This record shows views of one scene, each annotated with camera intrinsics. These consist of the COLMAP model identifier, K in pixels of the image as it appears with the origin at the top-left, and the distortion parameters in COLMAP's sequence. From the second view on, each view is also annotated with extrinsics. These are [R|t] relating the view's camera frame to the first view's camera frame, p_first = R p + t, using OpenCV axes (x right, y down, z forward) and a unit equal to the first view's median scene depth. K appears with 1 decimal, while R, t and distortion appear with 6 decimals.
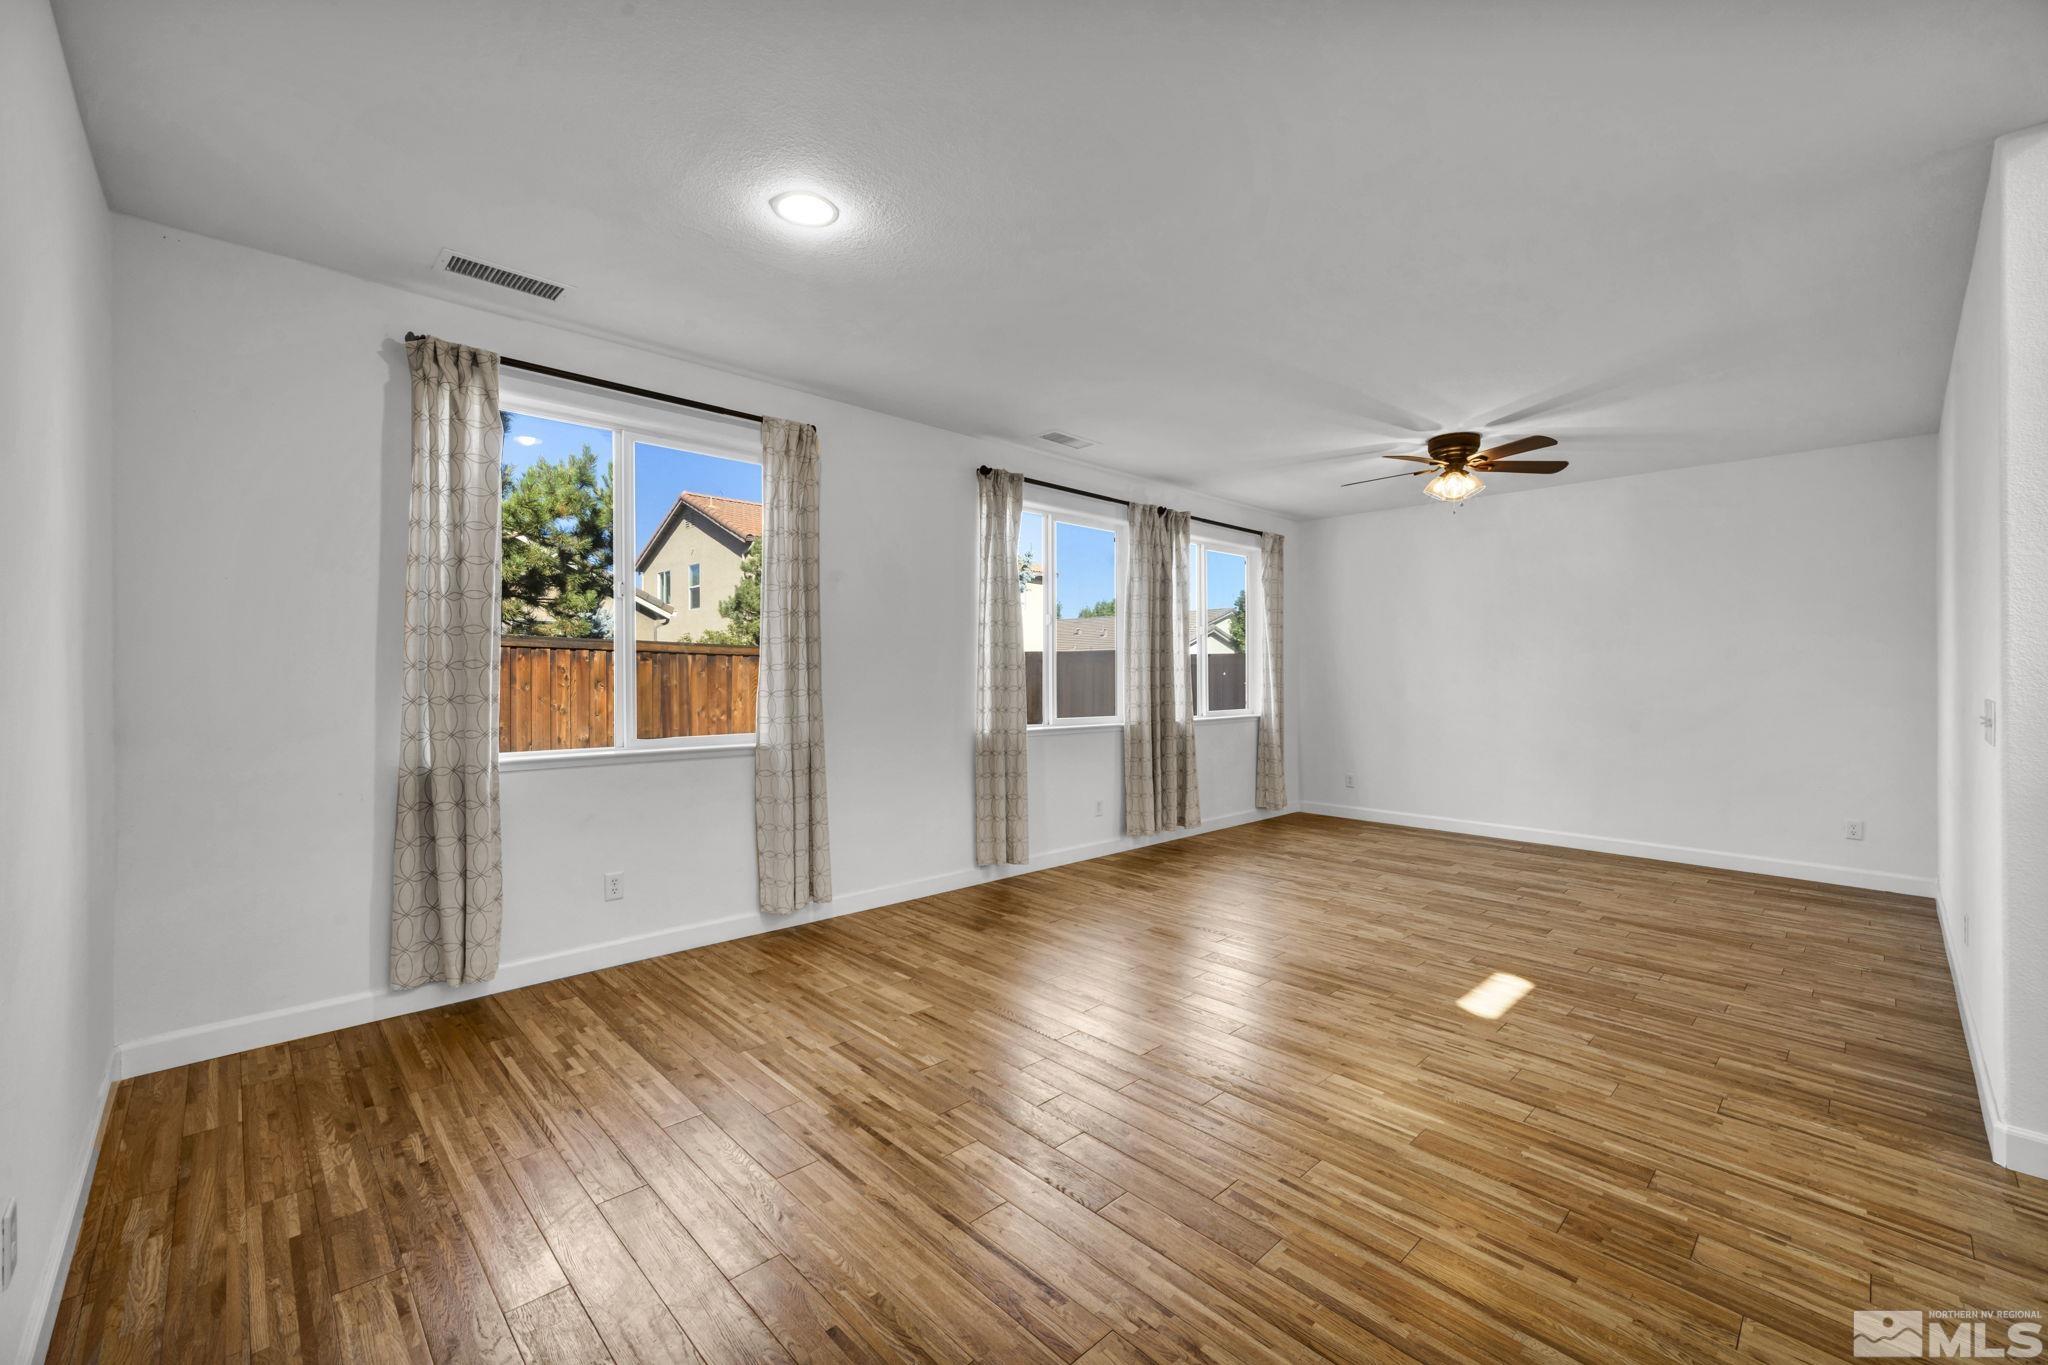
lens RADIAL K [[858.5, 0, 1001.6], [0, 858.5, 677.3], [0, 0, 1]] dist [0.015516, 0.000006]
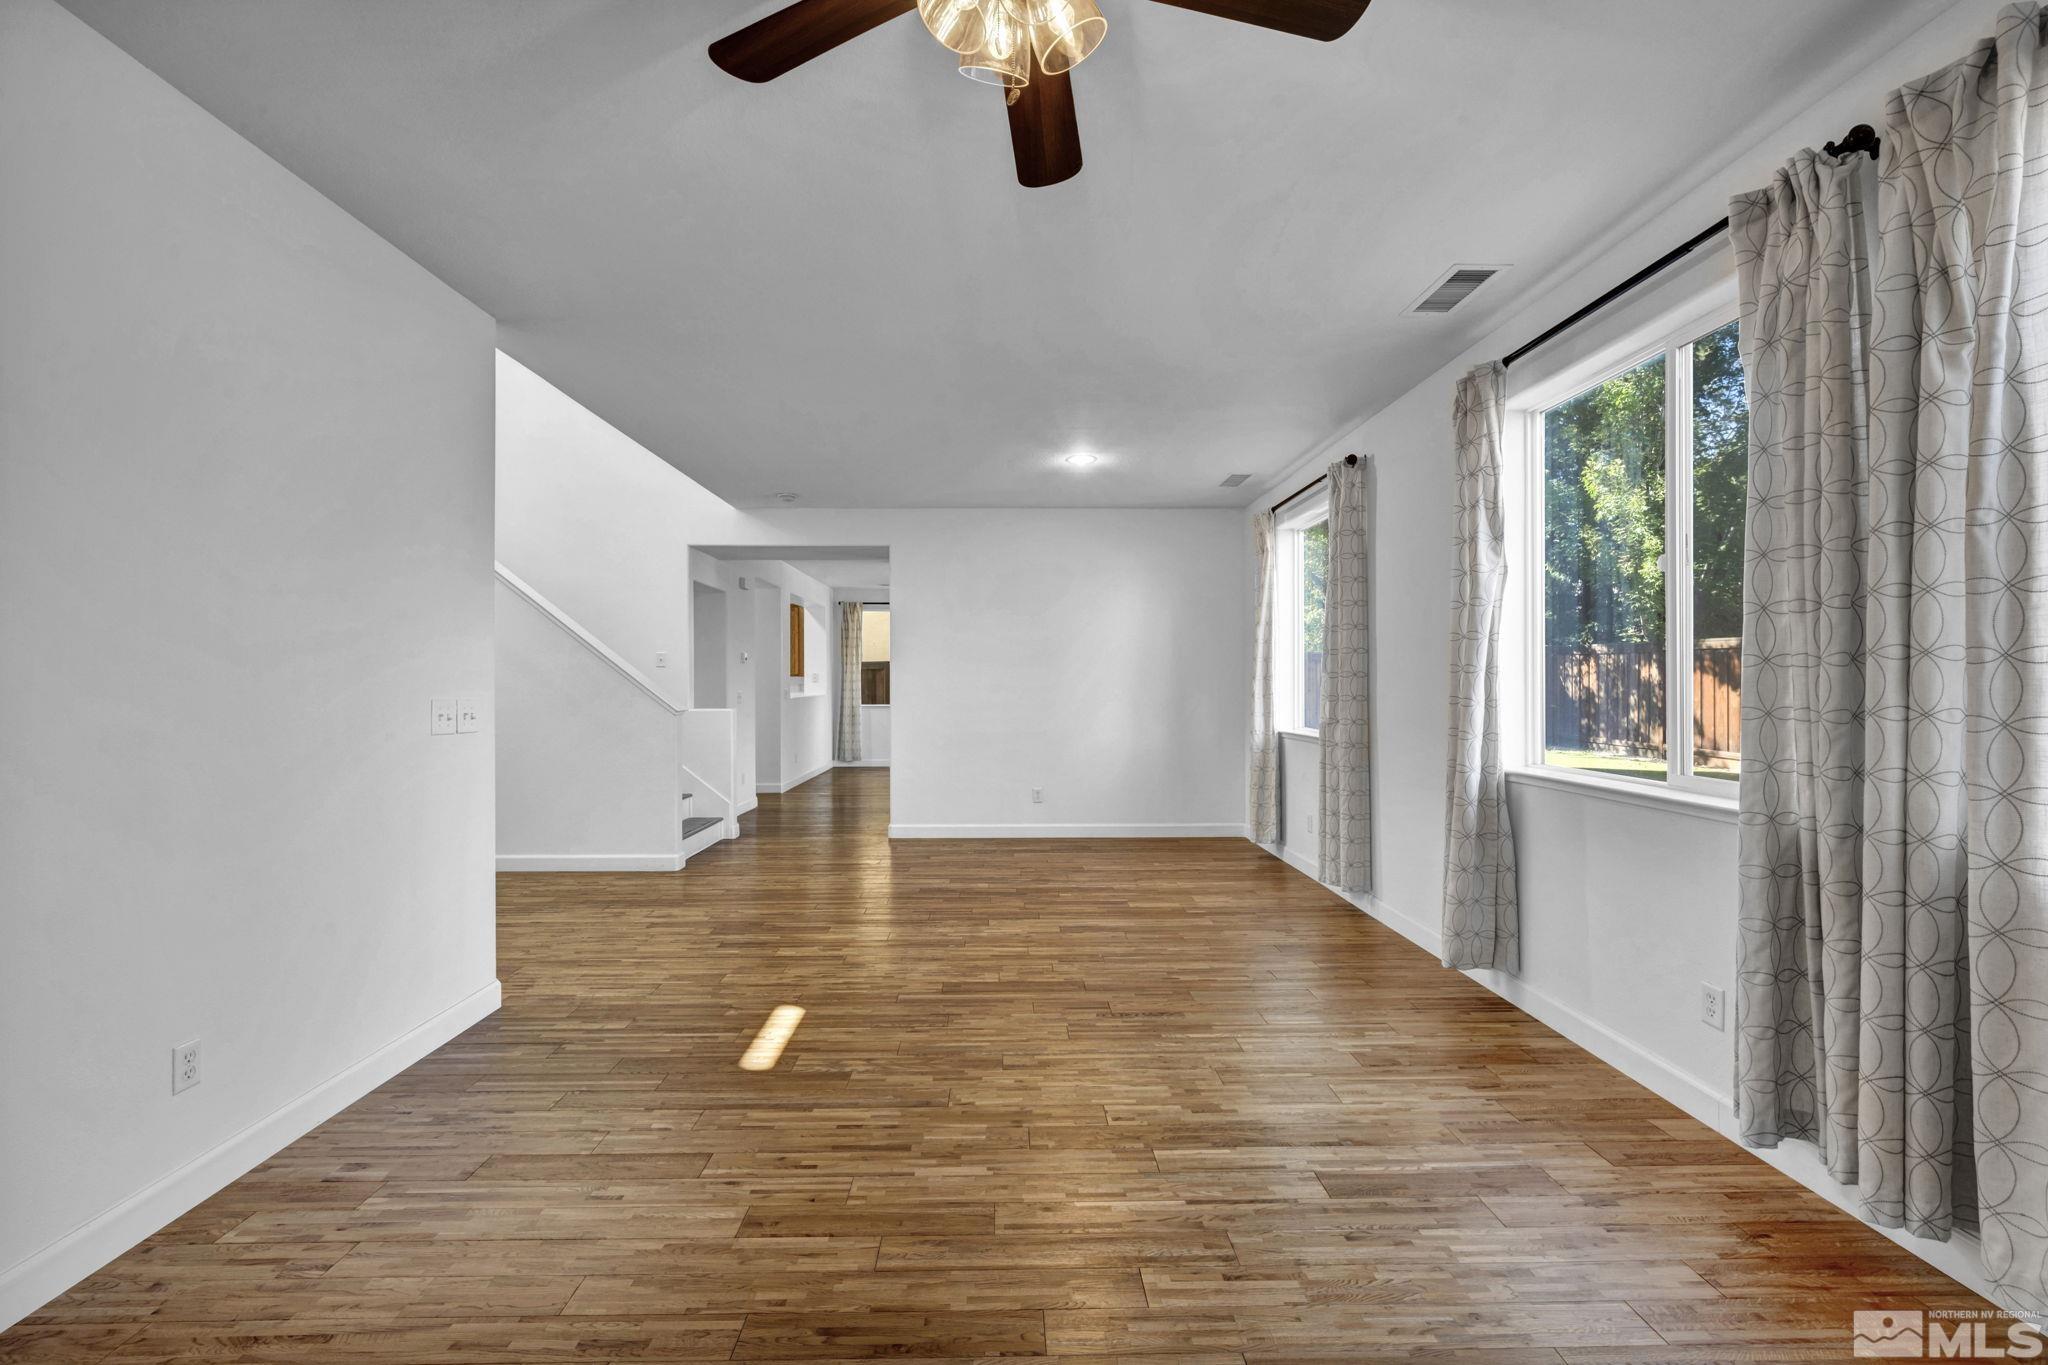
lens RADIAL K [[849.3, 0, 1024.0], [0, 849.3, 682.5], [0, 0, 1]] dist [-0.001750, -0.000308]
pose [[-0.669242, -0.003826, -0.743034, 0.977752], [-0.004054, 0.999991, -0.001497, 0.001310], [0.743033, 0.002011, -0.669252, 1.588885]]
